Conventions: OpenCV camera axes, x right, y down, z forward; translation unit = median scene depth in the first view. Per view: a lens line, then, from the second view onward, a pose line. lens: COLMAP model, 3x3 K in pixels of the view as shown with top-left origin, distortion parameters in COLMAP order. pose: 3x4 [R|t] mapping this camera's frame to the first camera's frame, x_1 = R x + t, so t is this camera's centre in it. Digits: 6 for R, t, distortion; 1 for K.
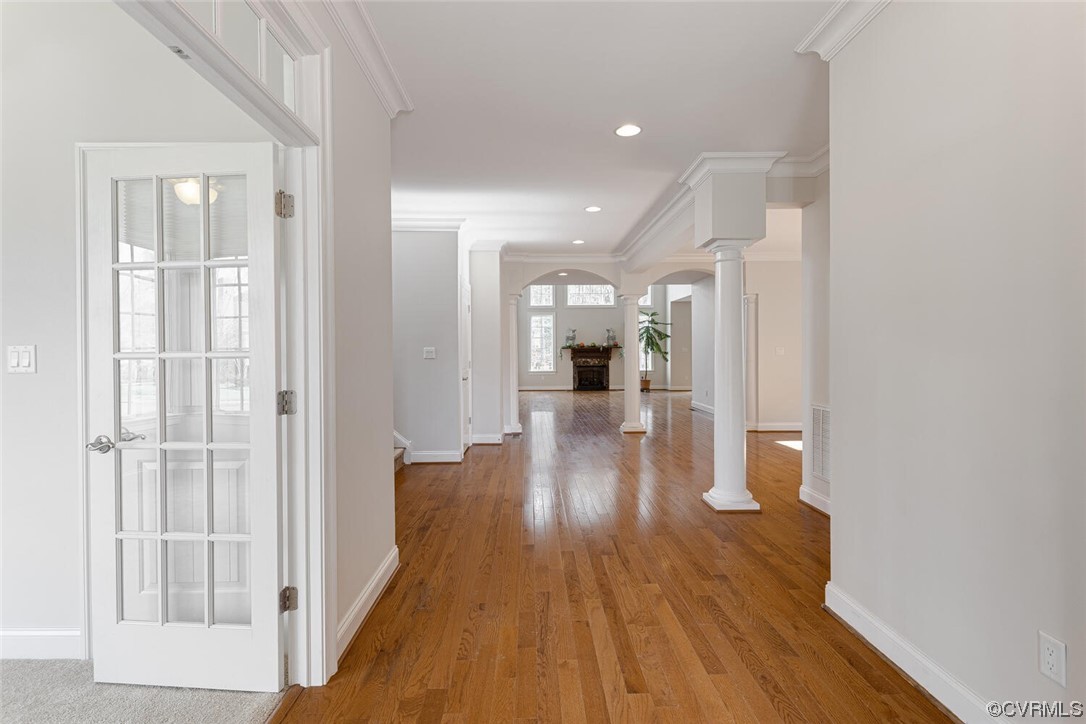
lens RADIAL K [[529.8, 0, 537.9], [0, 529.8, 357.4], [0, 0, 1]] dist [0.004570, 0.000487]
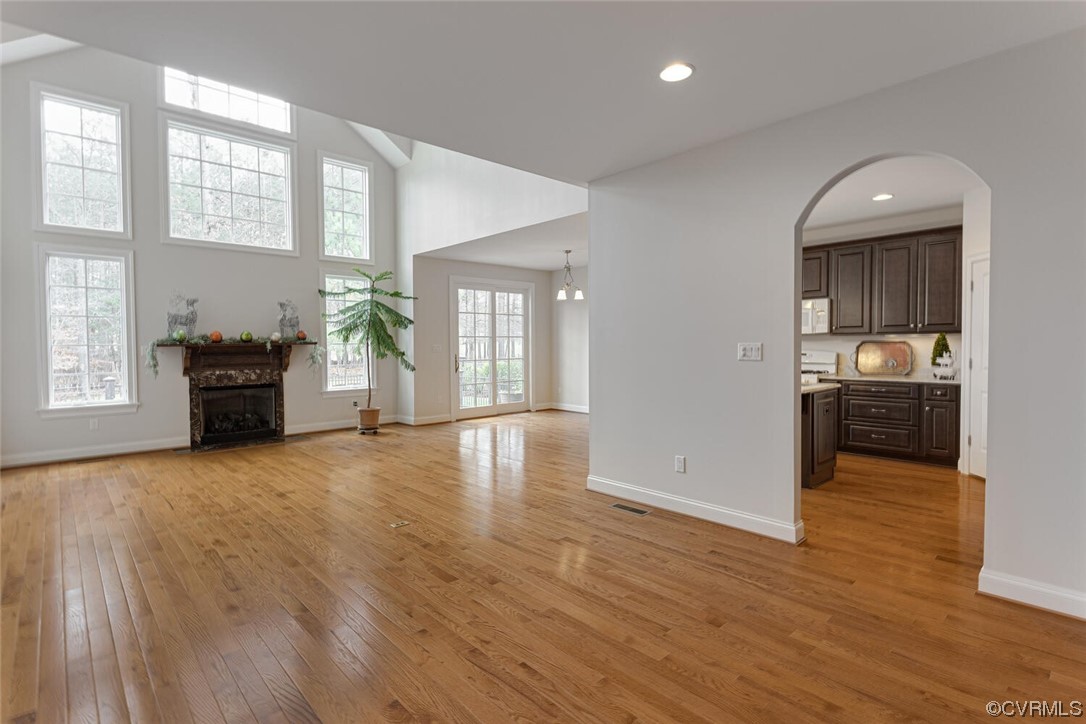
lens RADIAL K [[529.8, 0, 537.9], [0, 529.8, 357.4], [0, 0, 1]] dist [0.004570, 0.000487]
pose [[0.750119, -0.016363, 0.661100, -0.002401], [0.009761, 0.999859, 0.013672, -0.010572], [-0.661230, -0.003803, 0.750173, 0.517694]]
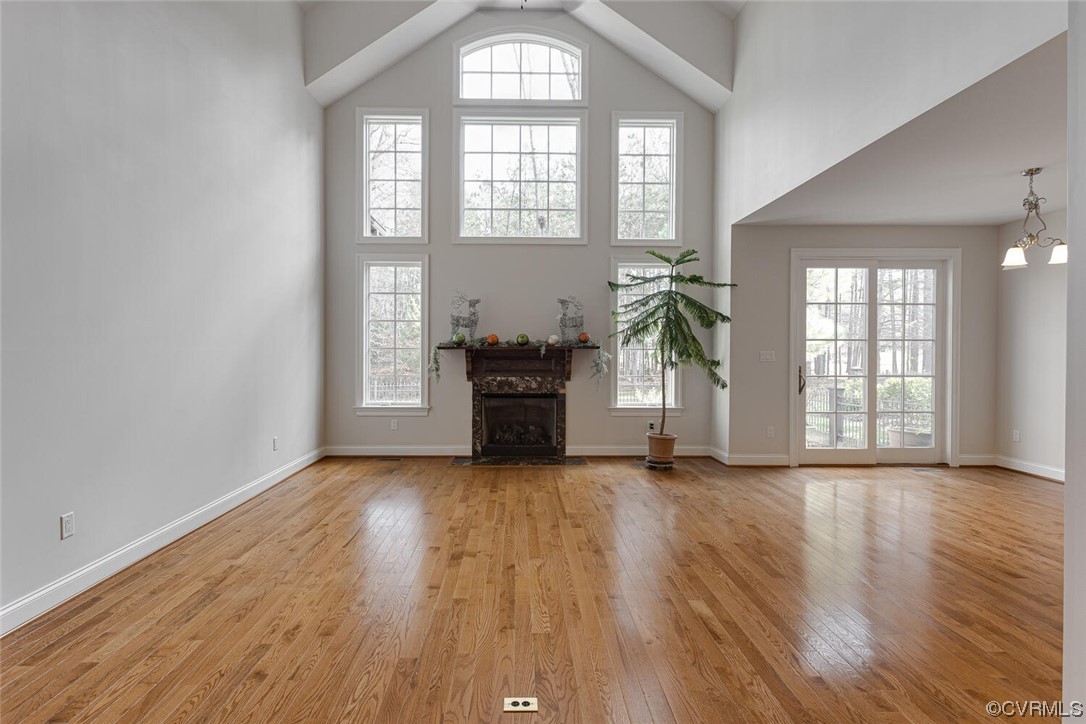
lens RADIAL K [[535.3, 0, 526.1], [0, 535.3, 354.7], [0, 0, 1]] dist [0.004727, -0.000661]
pose [[0.999946, 0.010411, -0.000040, 0.105734], [-0.010411, 0.999943, -0.002372, -0.011957], [0.000015, 0.002373, 0.999997, 0.613291]]
